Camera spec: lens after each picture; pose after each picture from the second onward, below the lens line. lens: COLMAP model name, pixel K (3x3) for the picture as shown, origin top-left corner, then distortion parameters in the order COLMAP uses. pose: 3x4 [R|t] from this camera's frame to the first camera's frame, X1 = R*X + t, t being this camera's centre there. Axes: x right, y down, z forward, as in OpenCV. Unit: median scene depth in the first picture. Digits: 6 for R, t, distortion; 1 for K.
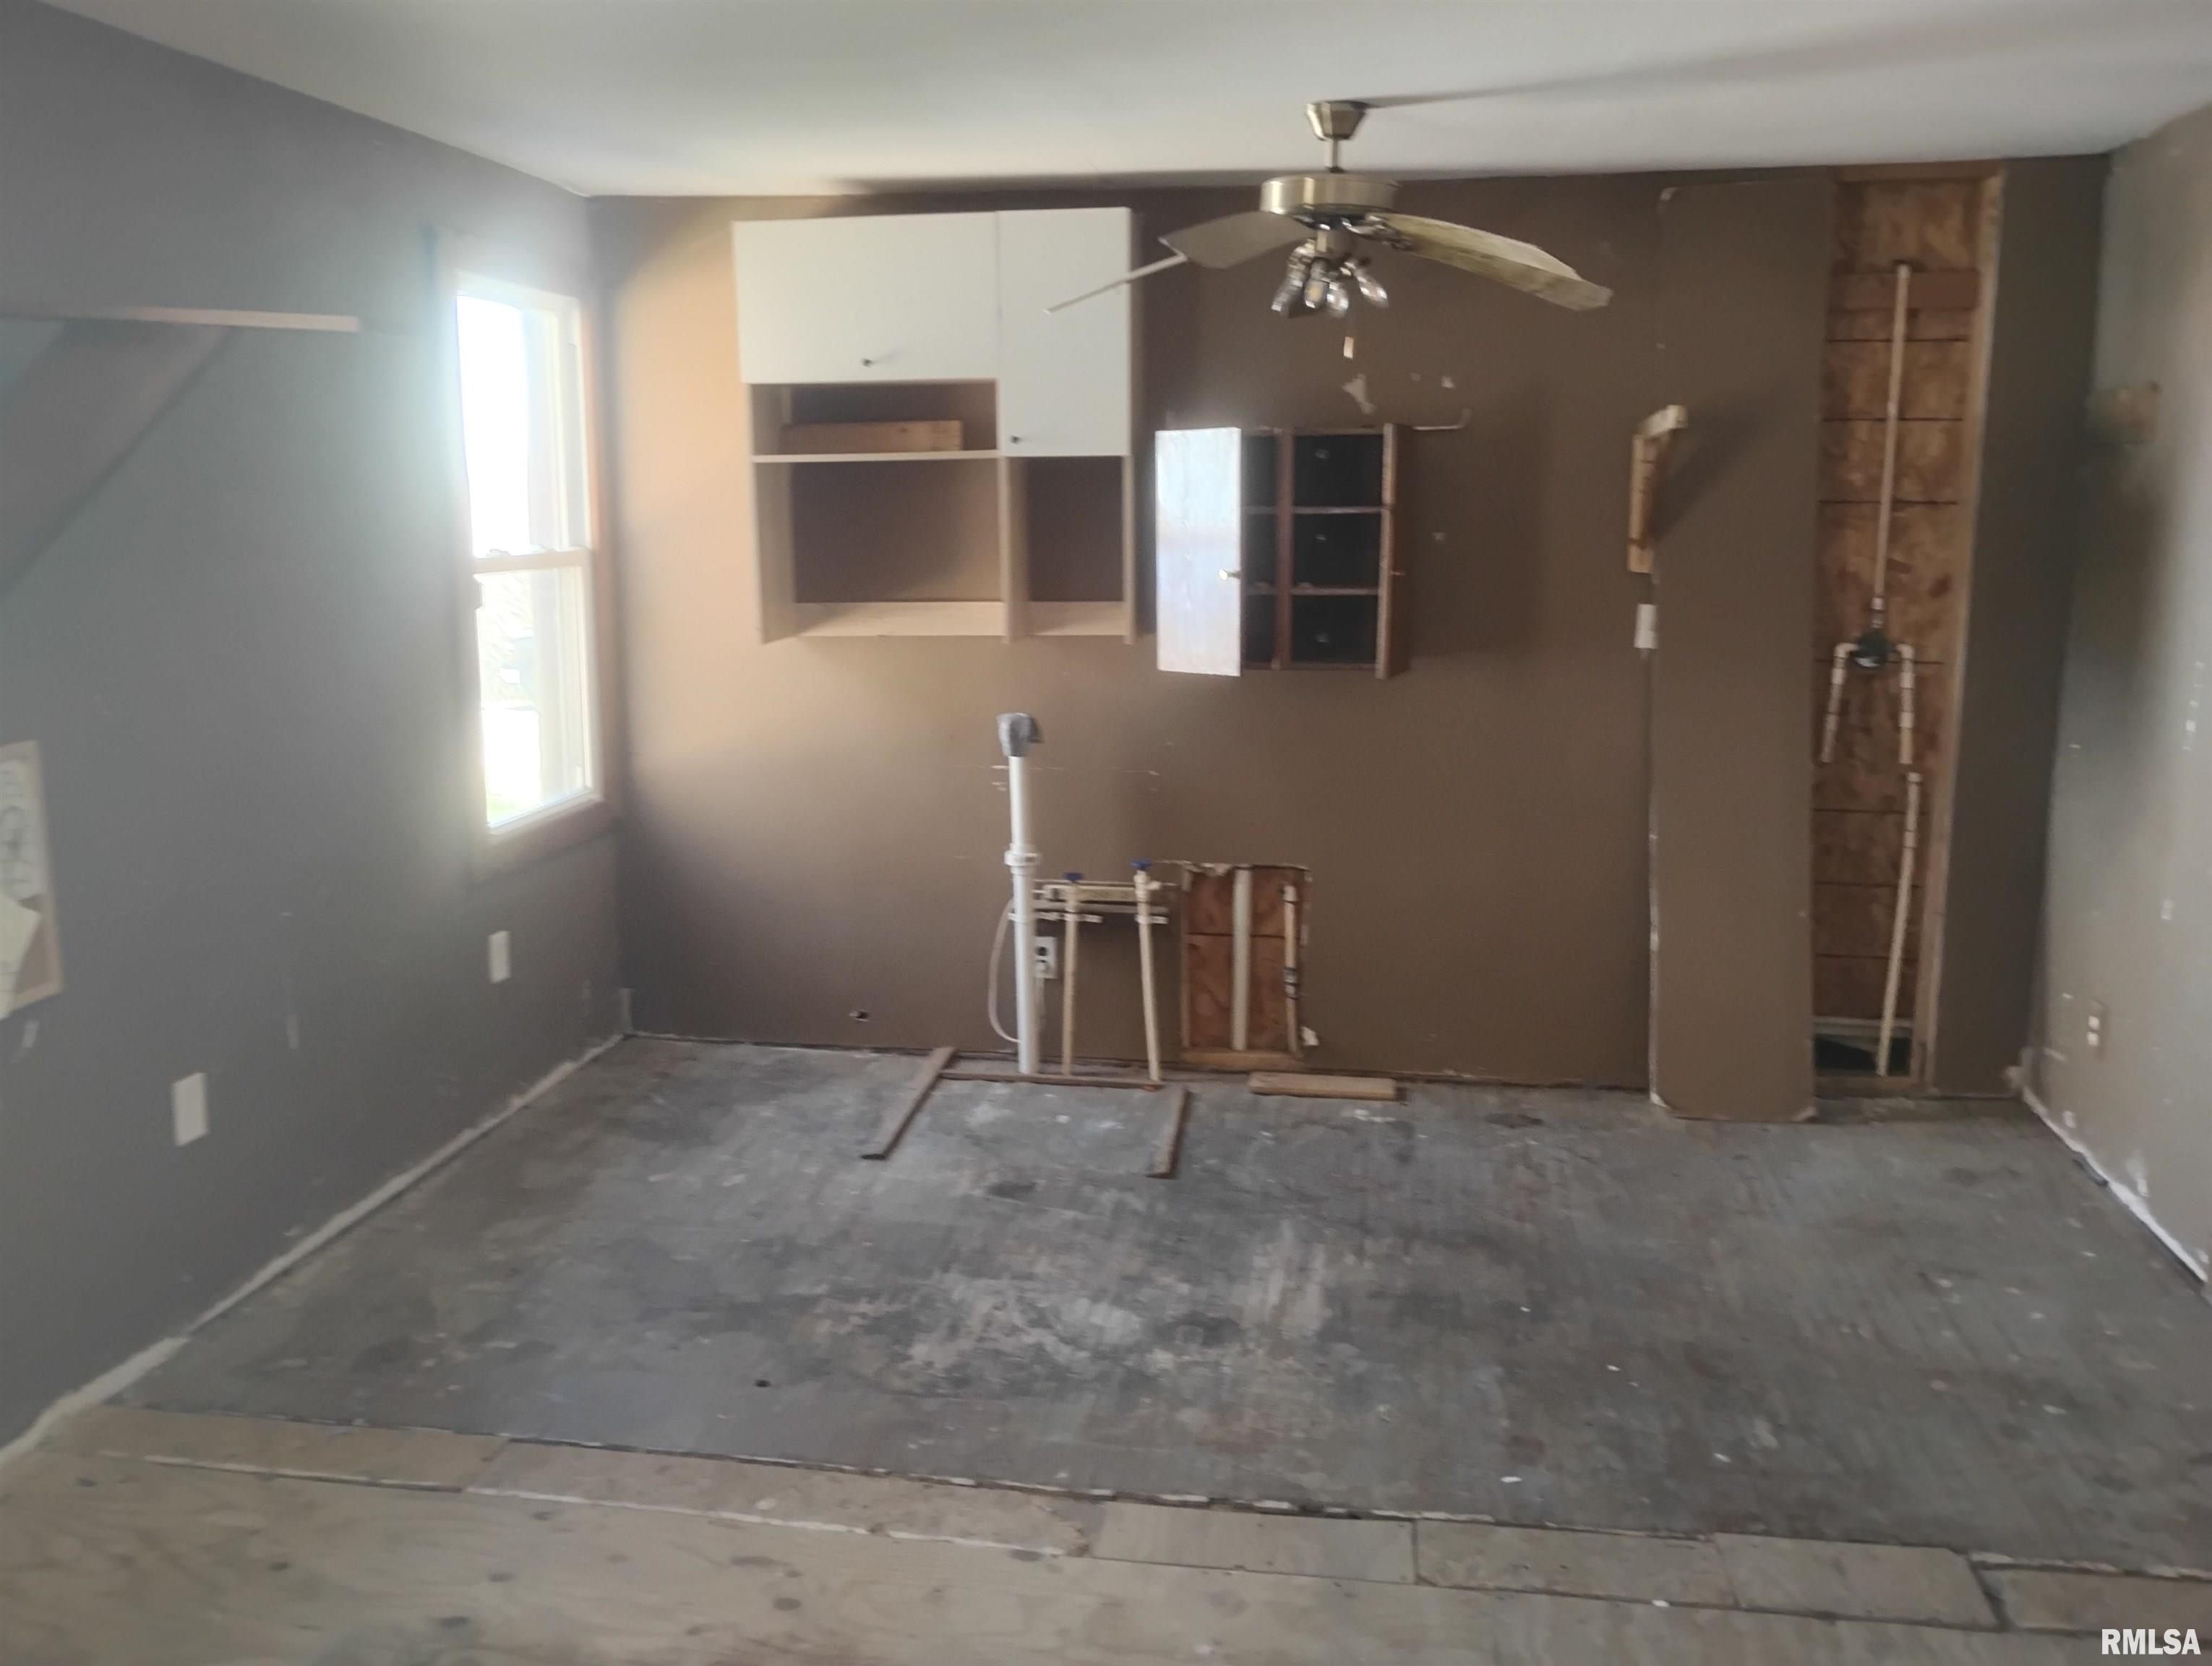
lens RADIAL K [[1845.3, 0, 1113.8], [0, 1845.3, 808.1], [0, 0, 1]] dist [0.079151, -0.100270]
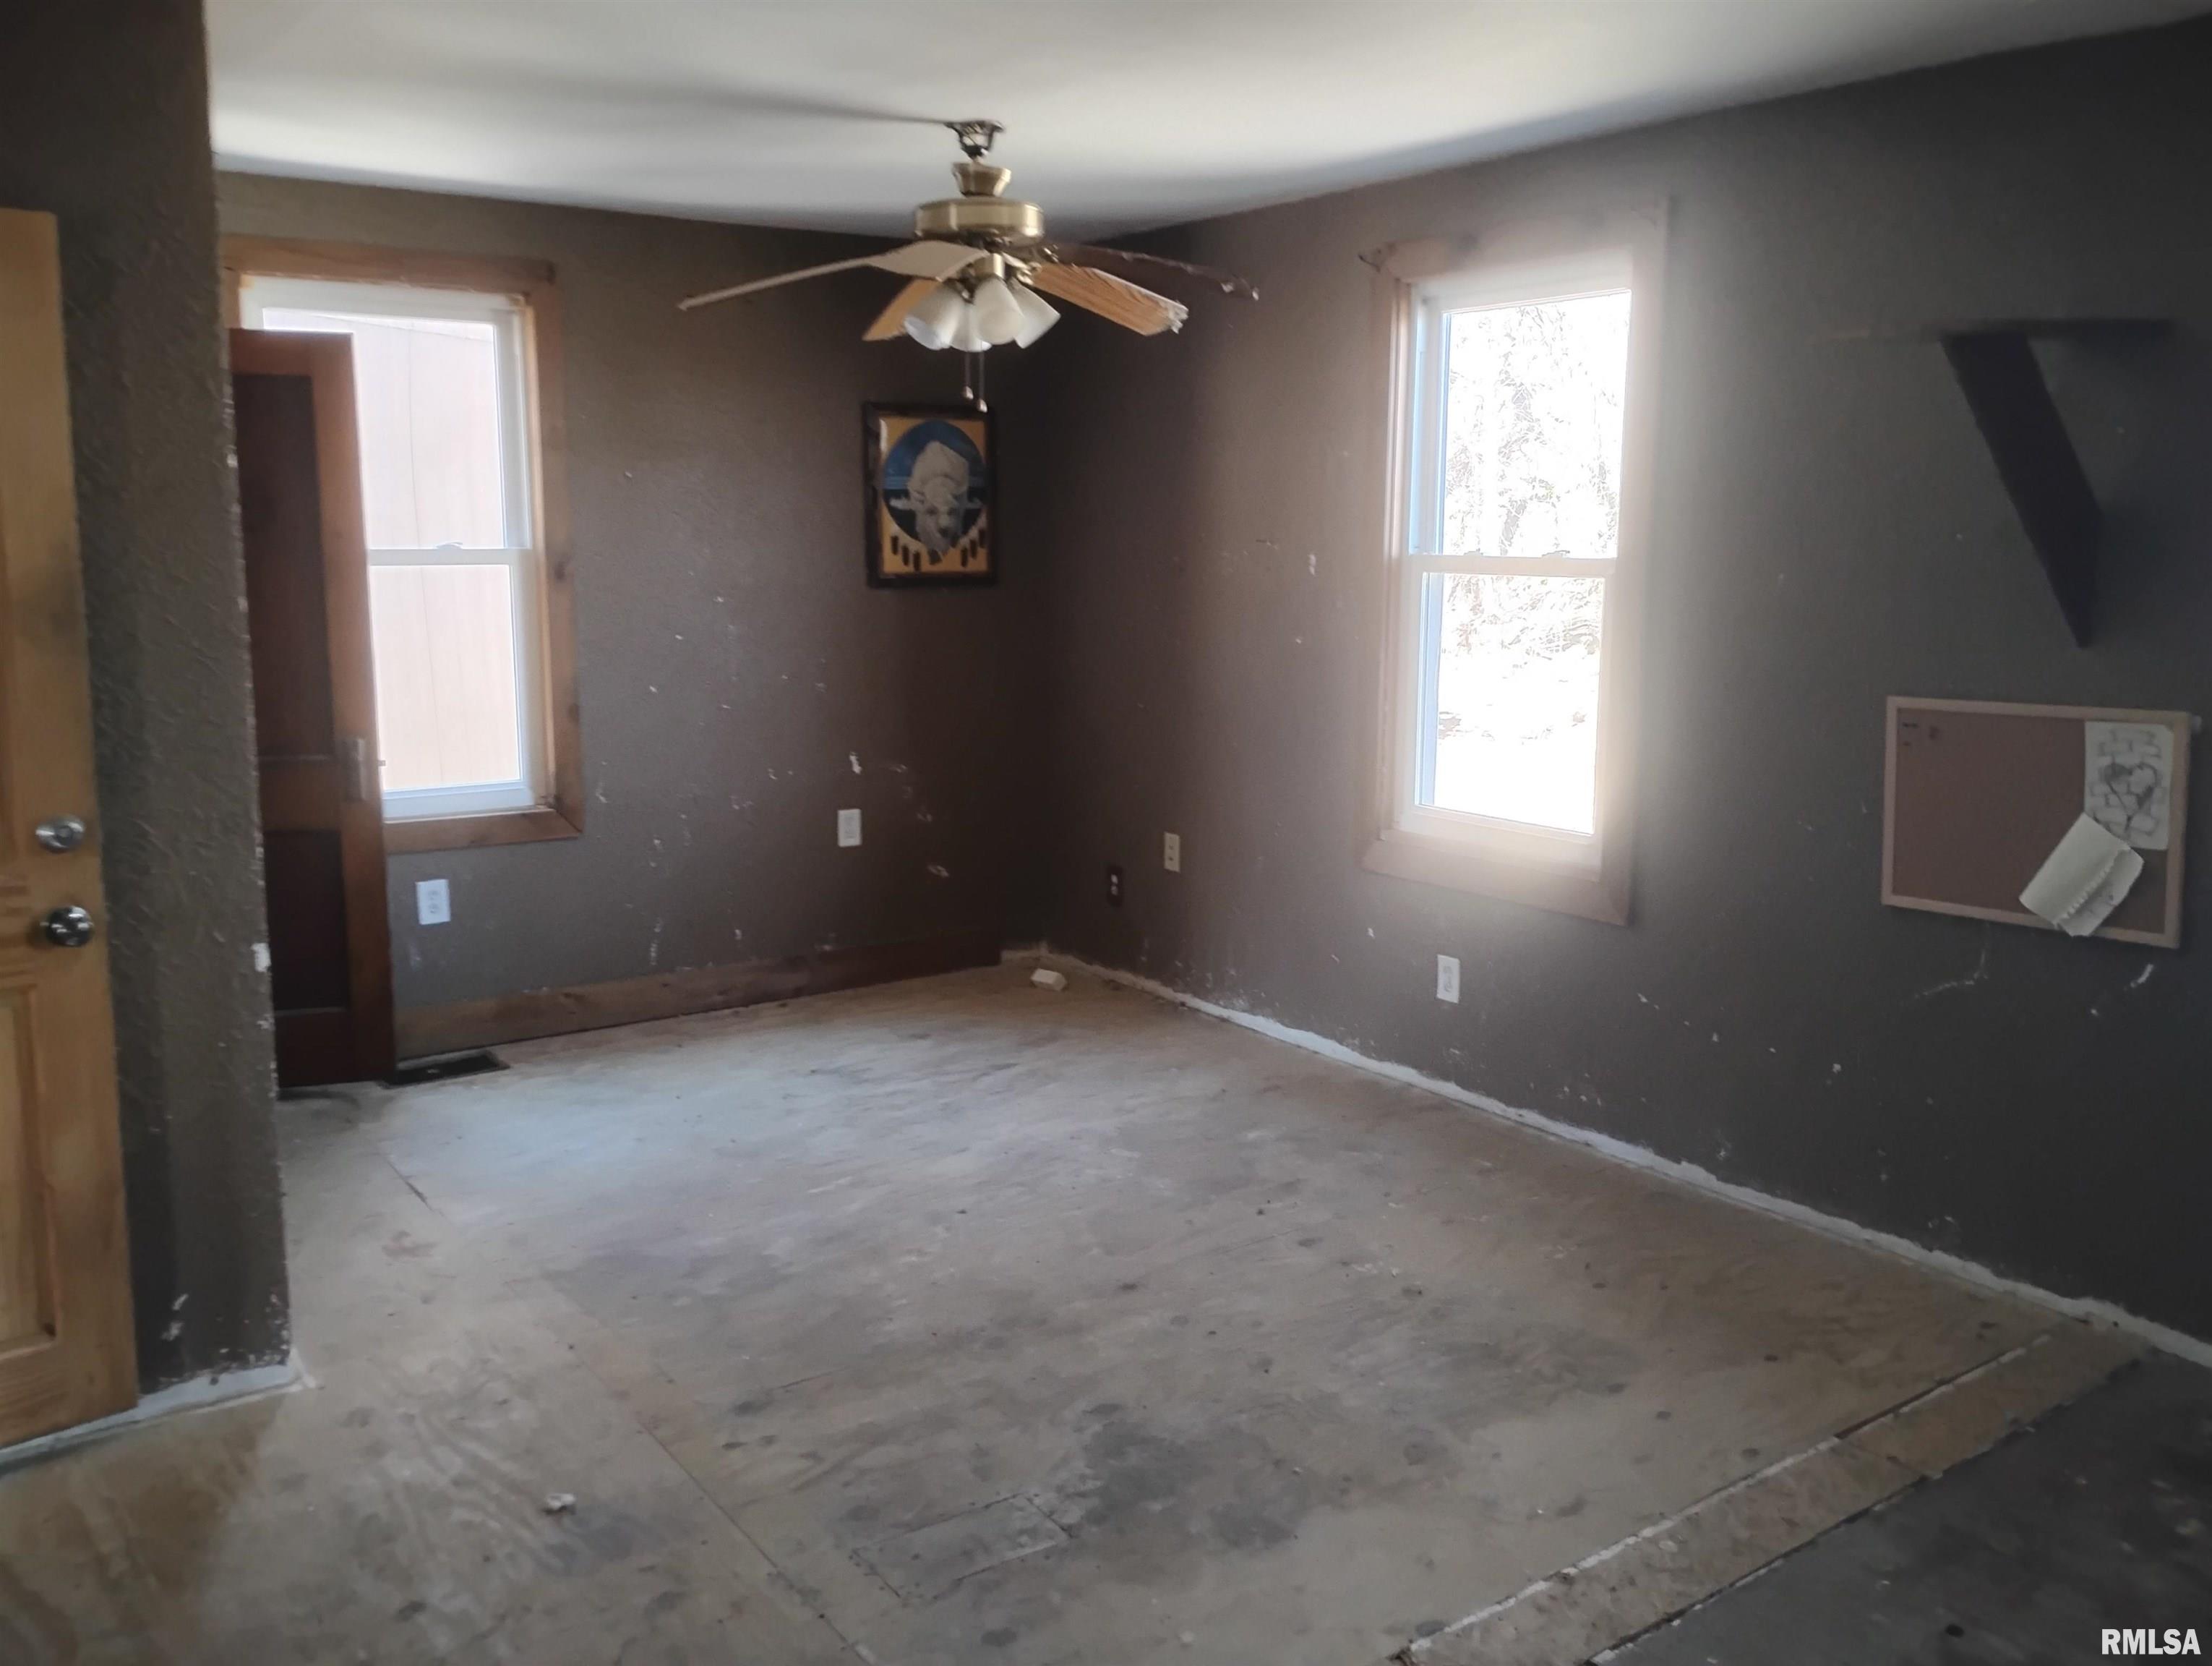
lens RADIAL K [[1845.3, 0, 1113.8], [0, 1845.3, 808.1], [0, 0, 1]] dist [0.079151, -0.100270]
pose [[-0.708235, 0.108435, -0.697600, 0.626294], [-0.123369, 0.953920, 0.273527, -0.204334], [0.695114, 0.279783, -0.662222, 1.315554]]
